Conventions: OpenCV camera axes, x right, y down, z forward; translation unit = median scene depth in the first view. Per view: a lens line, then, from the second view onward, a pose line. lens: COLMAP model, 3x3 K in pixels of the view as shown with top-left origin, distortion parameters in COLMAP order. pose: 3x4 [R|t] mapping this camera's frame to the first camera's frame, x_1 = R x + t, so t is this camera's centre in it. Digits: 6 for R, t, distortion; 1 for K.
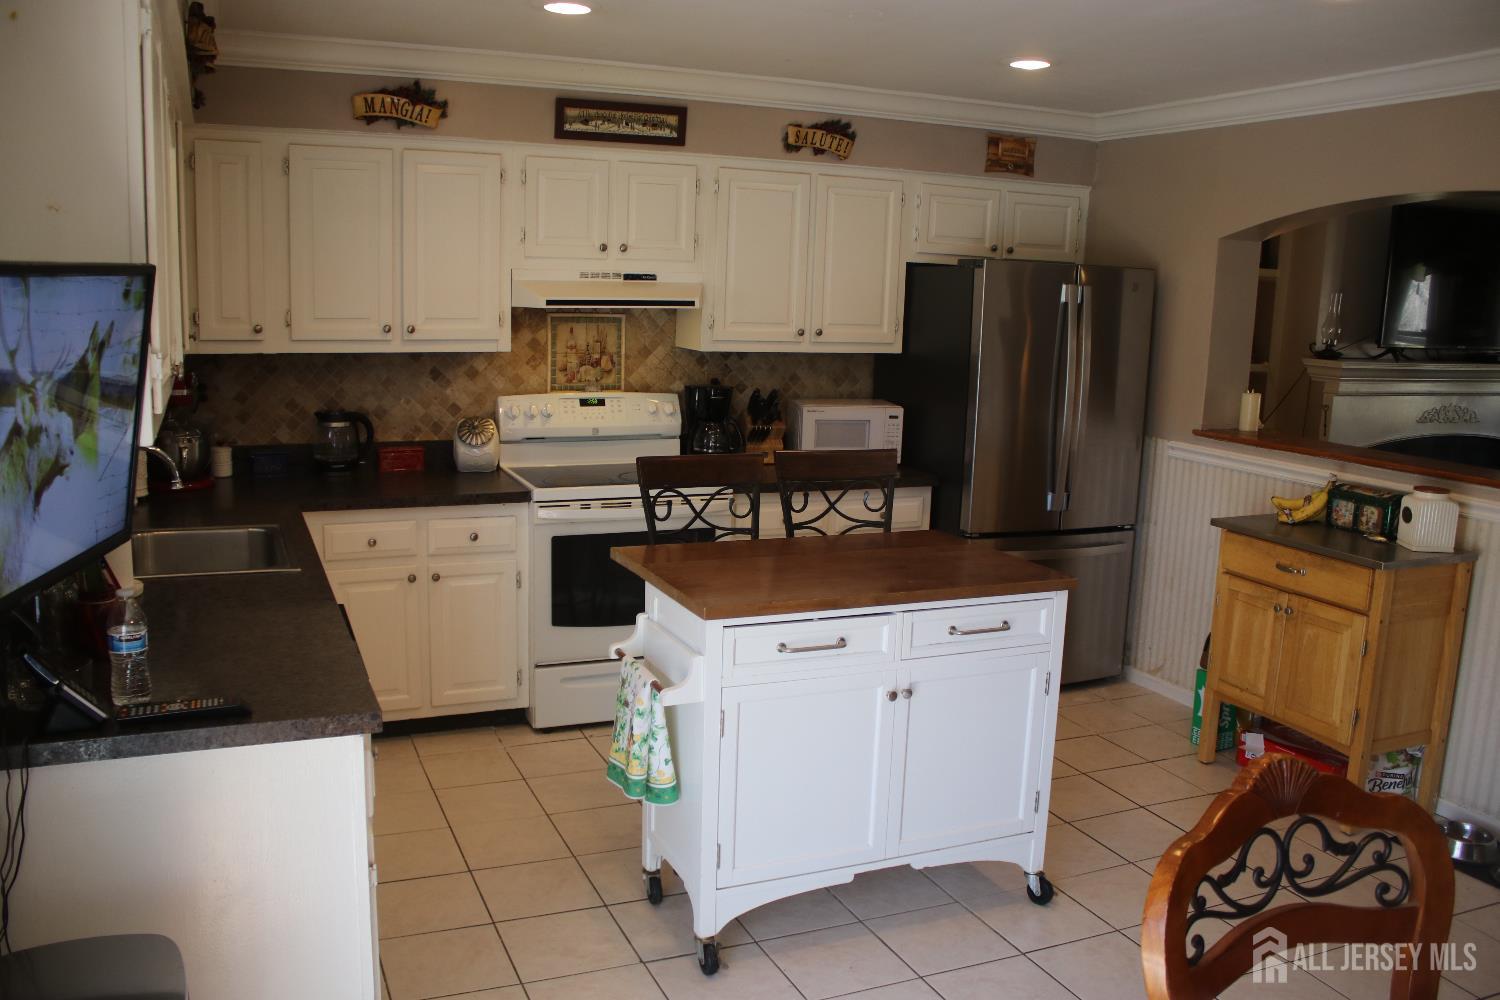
lens RADIAL K [[1224.7, 0, 746.8], [0, 1224.7, 518.0], [0, 0, 1]] dist [-0.179138, 0.160333]
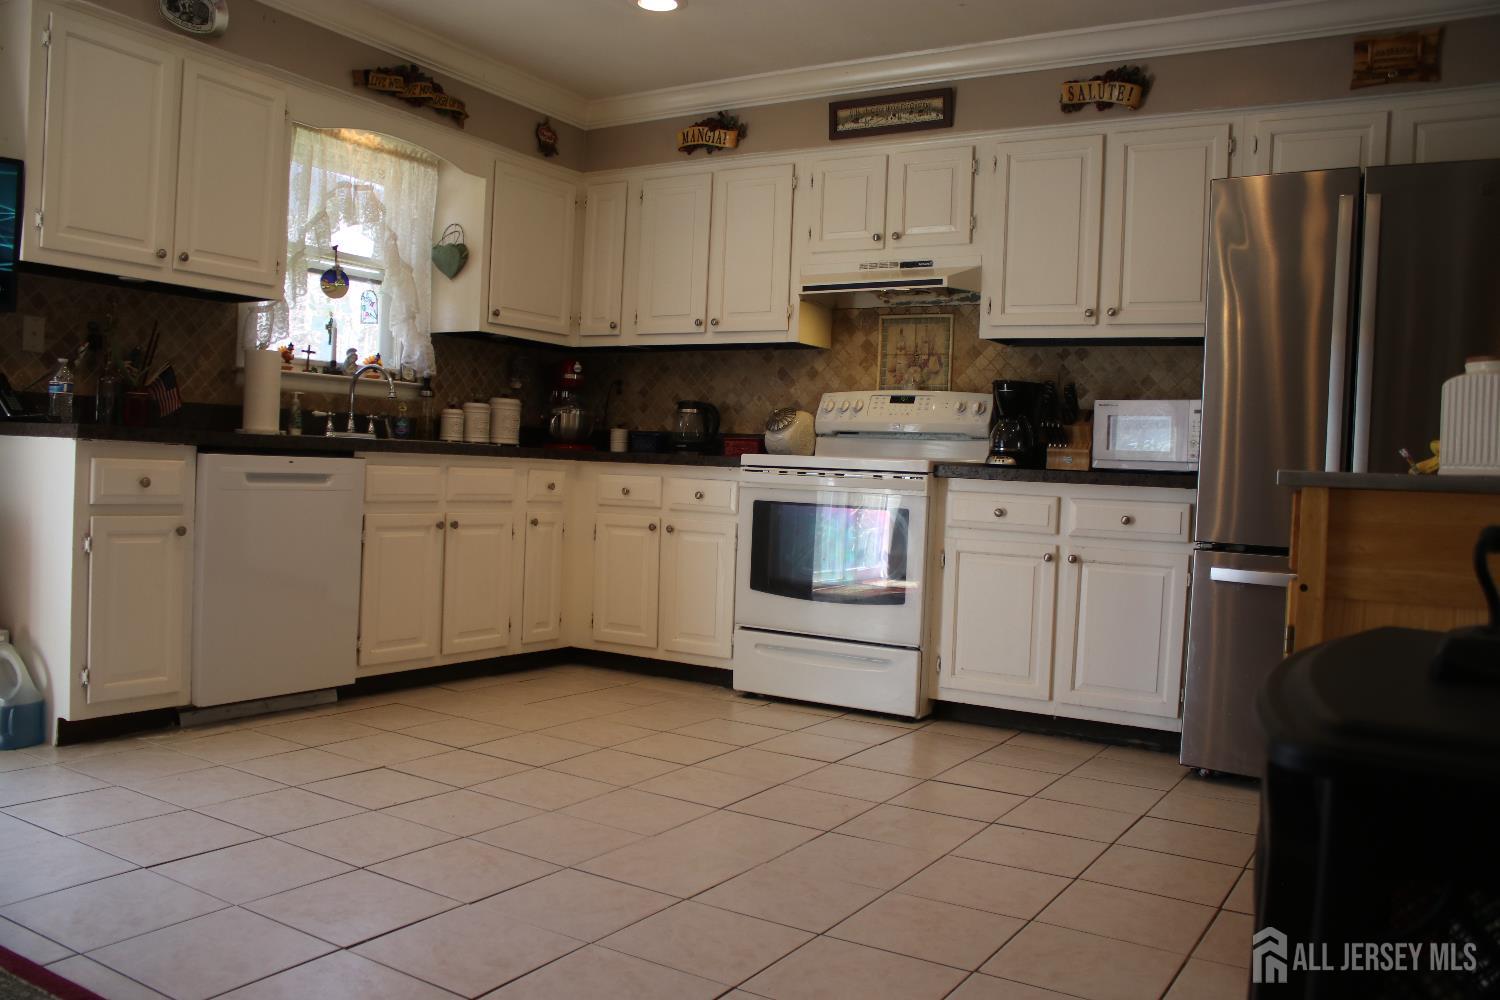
lens RADIAL K [[1224.7, 0, 746.8], [0, 1224.7, 518.0], [0, 0, 1]] dist [-0.179138, 0.160333]
pose [[0.575632, 0.027735, -0.817238, 0.653180], [-0.176762, 0.980015, -0.091245, 0.119560], [0.798375, 0.196980, 0.569031, 0.377136]]
